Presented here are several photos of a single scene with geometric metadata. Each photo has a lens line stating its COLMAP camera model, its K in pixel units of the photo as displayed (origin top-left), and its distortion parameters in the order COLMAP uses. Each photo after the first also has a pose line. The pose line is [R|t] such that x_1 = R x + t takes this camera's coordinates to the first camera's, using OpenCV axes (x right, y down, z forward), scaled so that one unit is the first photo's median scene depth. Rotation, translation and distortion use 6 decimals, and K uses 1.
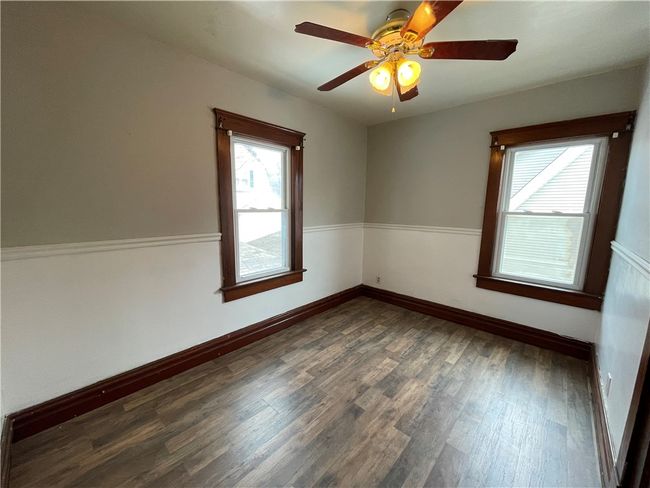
lens RADIAL K [[263.2, 0, 322.0], [0, 263.2, 244.7], [0, 0, 1]] dist [-0.001447, 0.000326]
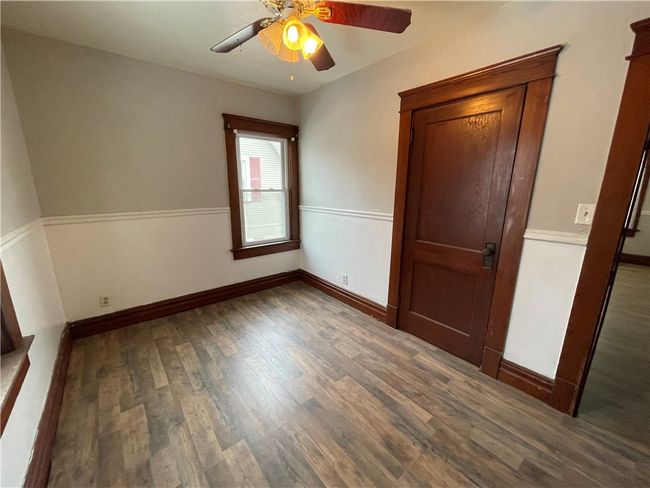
lens RADIAL K [[263.2, 0, 321.8], [0, 263.2, 244.6], [0, 0, 1]] dist [-0.001447, 0.000326]
pose [[0.142547, -0.230800, 0.962503, -0.411280], [0.150044, 0.966234, 0.209473, -0.078039], [-0.978349, 0.114558, 0.172363, 0.467131]]
